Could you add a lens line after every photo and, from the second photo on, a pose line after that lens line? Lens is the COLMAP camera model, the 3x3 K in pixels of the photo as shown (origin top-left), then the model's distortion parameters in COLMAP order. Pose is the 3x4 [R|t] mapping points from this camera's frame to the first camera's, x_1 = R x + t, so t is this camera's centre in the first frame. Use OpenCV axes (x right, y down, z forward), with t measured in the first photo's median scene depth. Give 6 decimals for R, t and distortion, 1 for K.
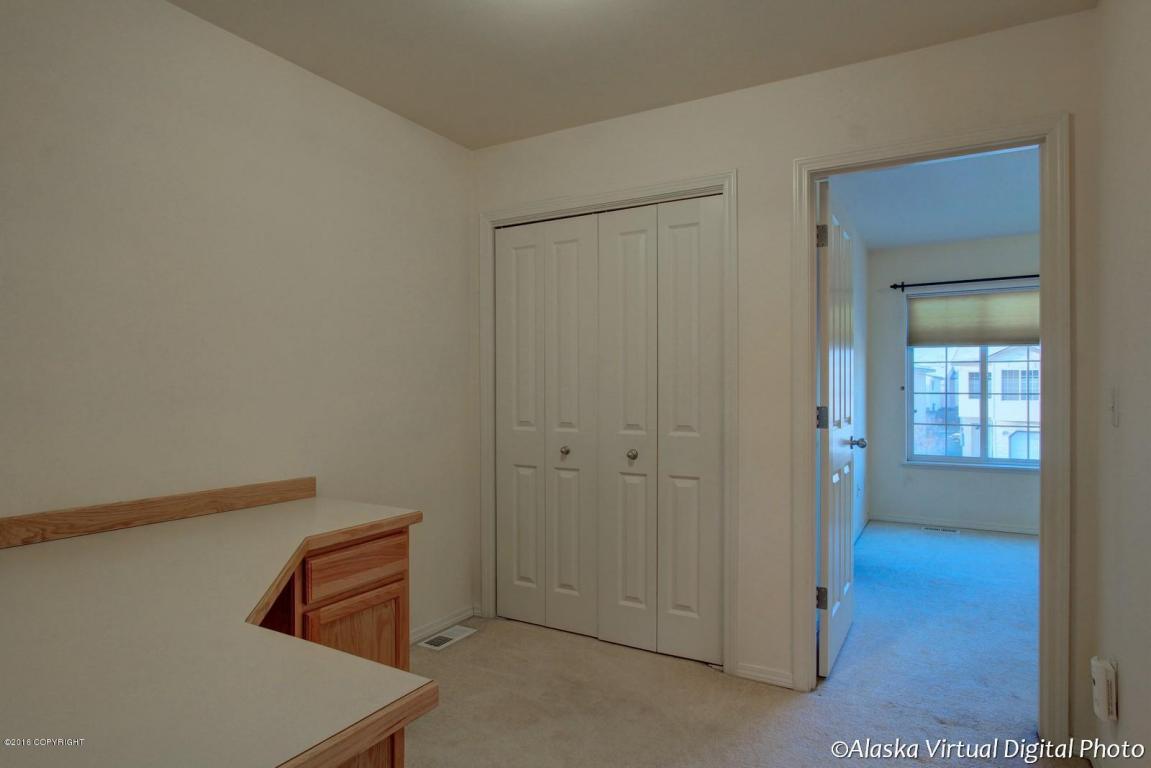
lens RADIAL K [[635.8, 0, 573.3], [0, 635.8, 391.5], [0, 0, 1]] dist [-0.018056, 0.000103]
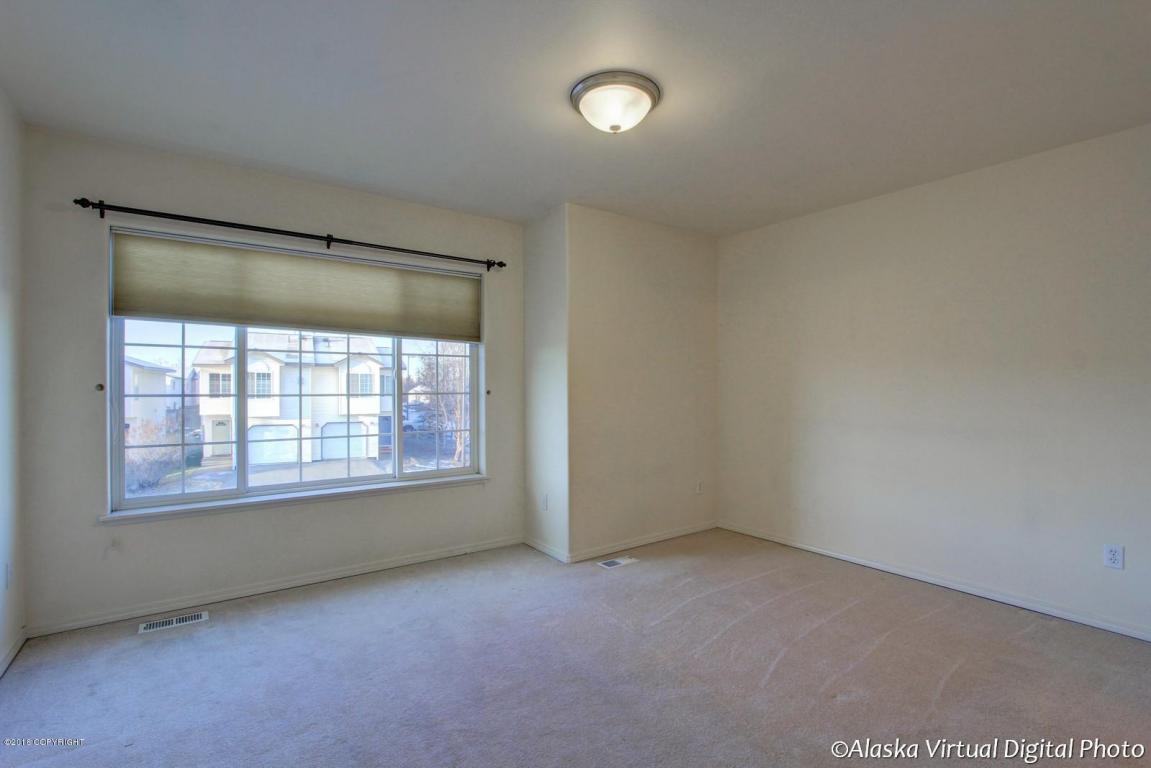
lens RADIAL K [[545.6, 0, 579.3], [0, 545.6, 387.7], [0, 0, 1]] dist [-0.009987, -0.000039]
pose [[0.400719, 0.001822, 0.916199, 0.247866], [0.004010, 0.999985, -0.003743, -0.001237], [-0.916192, 0.005174, 0.400705, 0.412641]]
